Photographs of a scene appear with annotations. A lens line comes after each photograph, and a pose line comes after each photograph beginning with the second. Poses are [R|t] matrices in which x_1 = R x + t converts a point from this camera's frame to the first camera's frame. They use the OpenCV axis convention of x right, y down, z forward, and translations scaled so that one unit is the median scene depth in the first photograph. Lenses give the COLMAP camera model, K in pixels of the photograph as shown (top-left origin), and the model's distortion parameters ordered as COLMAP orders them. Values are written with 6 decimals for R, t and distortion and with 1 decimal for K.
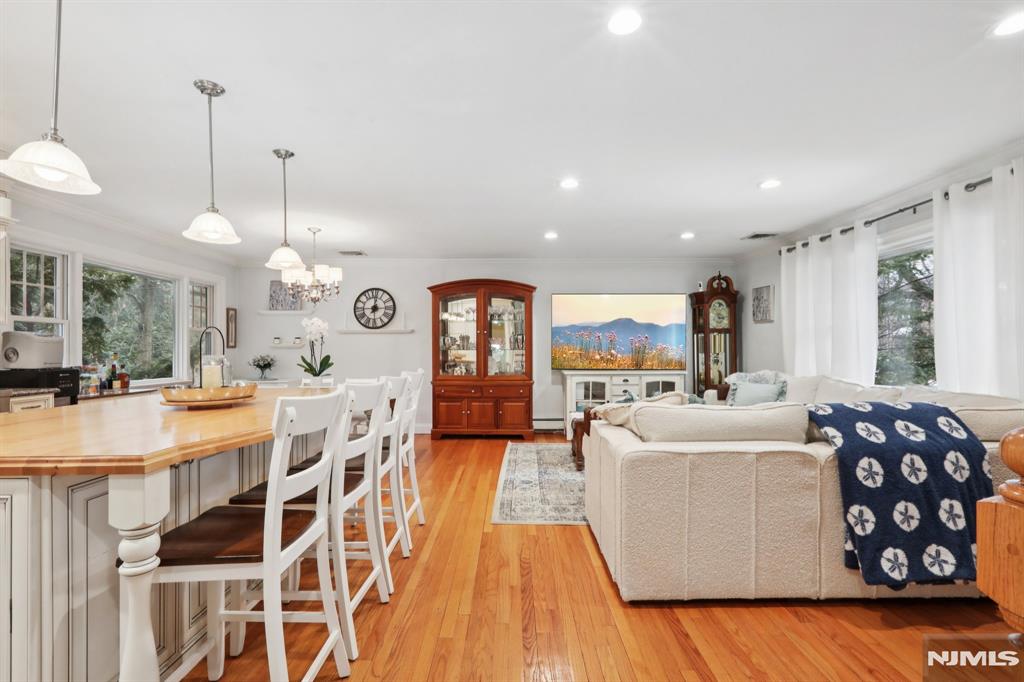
lens RADIAL K [[458.5, 0, 516.1], [0, 458.5, 343.2], [0, 0, 1]] dist [-0.002109, 0.001604]
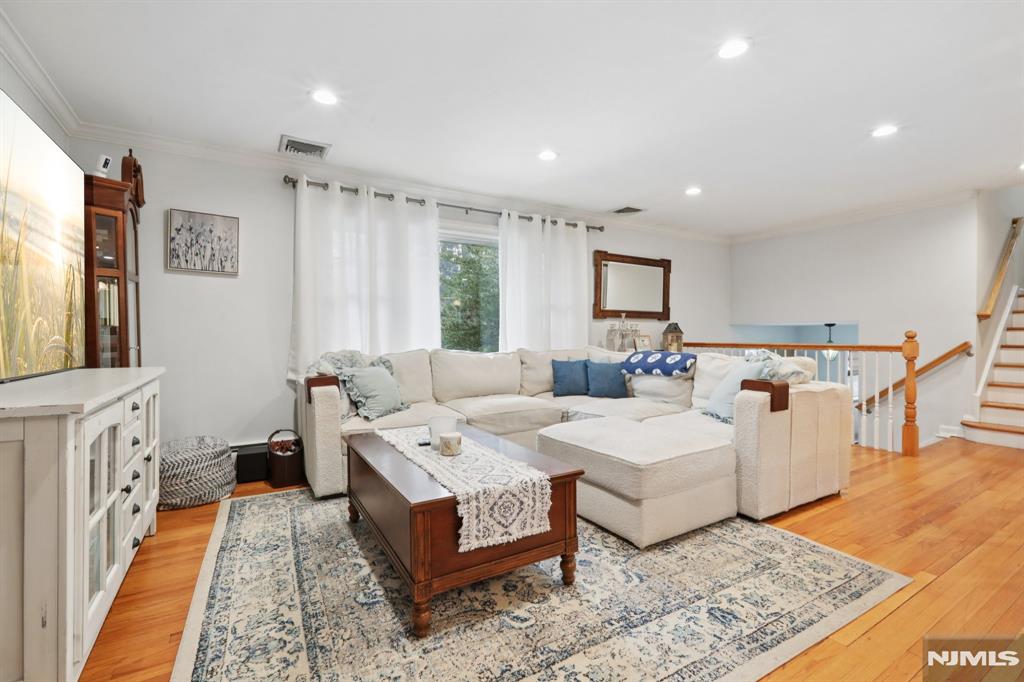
lens RADIAL K [[458.5, 0, 512.4], [0, 458.5, 335.5], [0, 0, 1]] dist [-0.002109, 0.001604]
pose [[-0.513307, -0.002117, 0.858202, -0.272469], [-0.007678, 0.999968, -0.002126, 0.051109], [-0.858171, -0.007681, -0.513307, 1.564438]]
